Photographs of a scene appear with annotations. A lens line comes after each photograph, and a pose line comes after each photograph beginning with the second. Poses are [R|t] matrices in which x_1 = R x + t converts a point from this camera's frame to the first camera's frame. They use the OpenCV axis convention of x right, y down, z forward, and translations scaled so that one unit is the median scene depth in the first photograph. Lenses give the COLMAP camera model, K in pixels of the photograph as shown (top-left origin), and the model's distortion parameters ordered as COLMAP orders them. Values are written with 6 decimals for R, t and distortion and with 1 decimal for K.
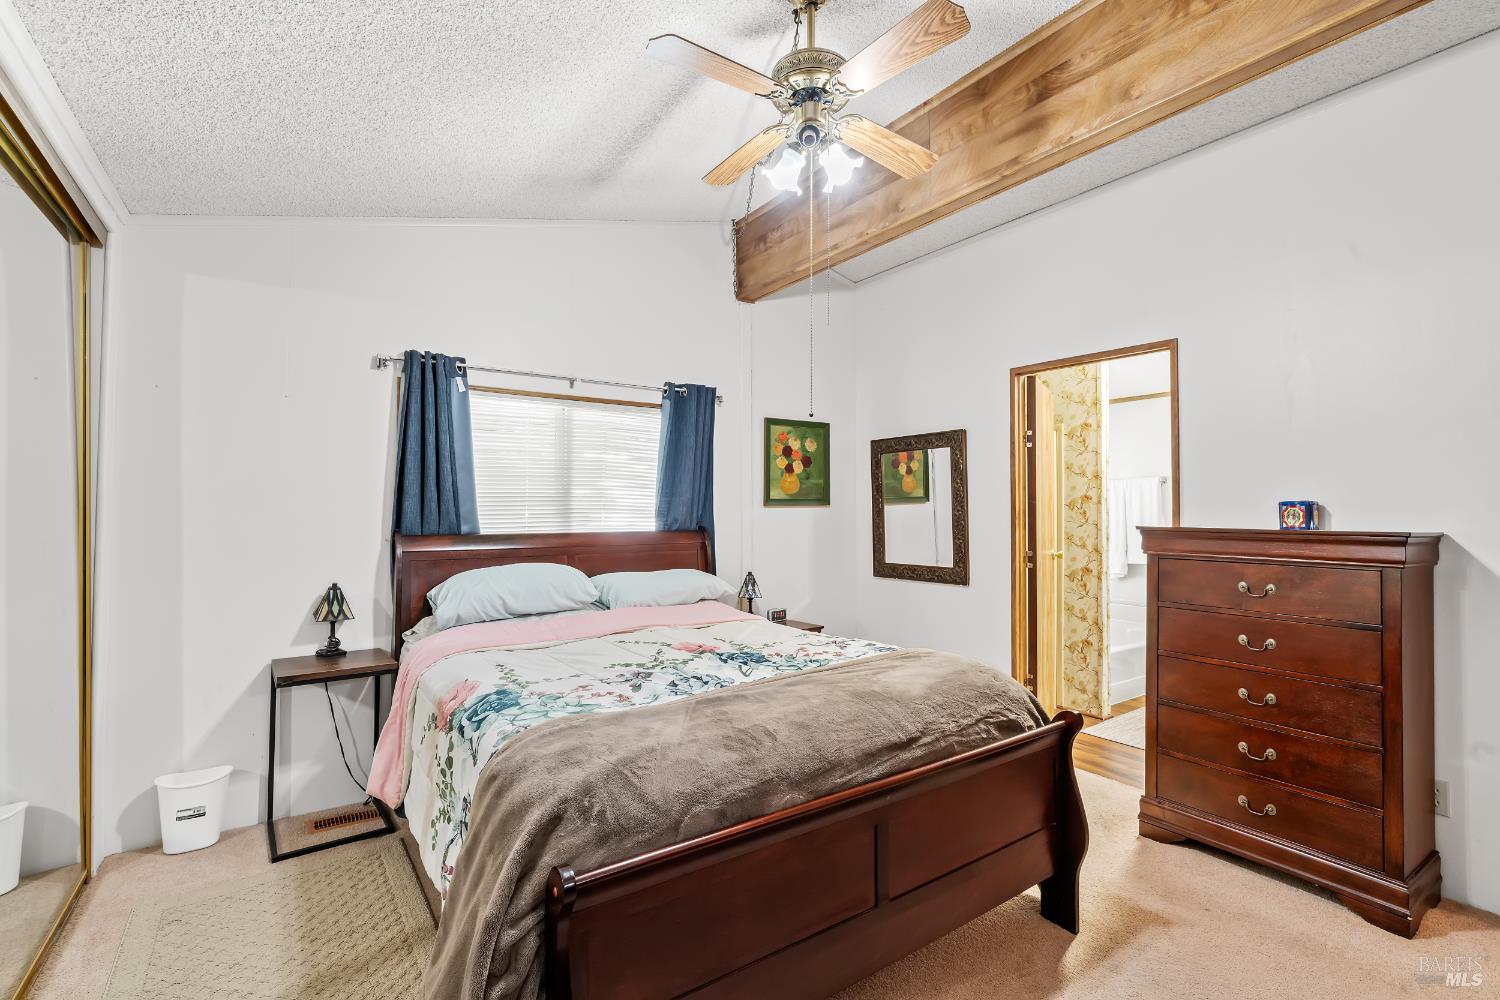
lens RADIAL K [[679.4, 0, 744.2], [0, 679.4, 498.7], [0, 0, 1]] dist [-0.009486, 0.001386]
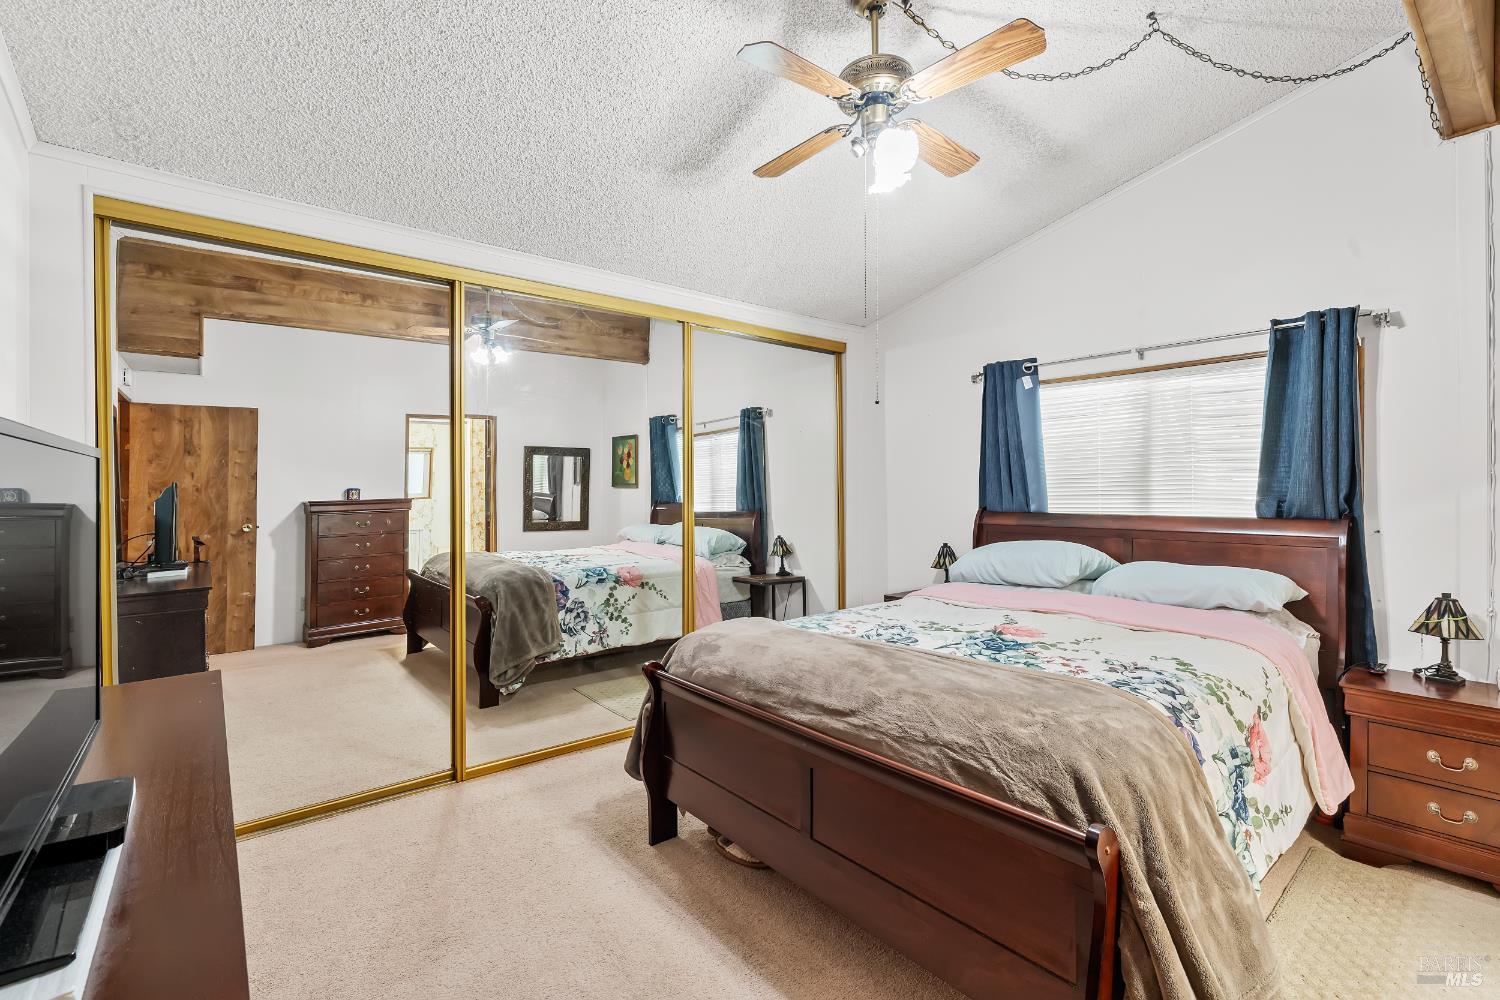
lens RADIAL K [[679.4, 0, 744.2], [0, 679.4, 498.7], [0, 0, 1]] dist [-0.009486, 0.001386]
pose [[0.072028, 0.009567, -0.997357, 0.698940], [0.019583, 0.999748, 0.011004, 0.007202], [0.997210, -0.020324, 0.071823, 0.430393]]
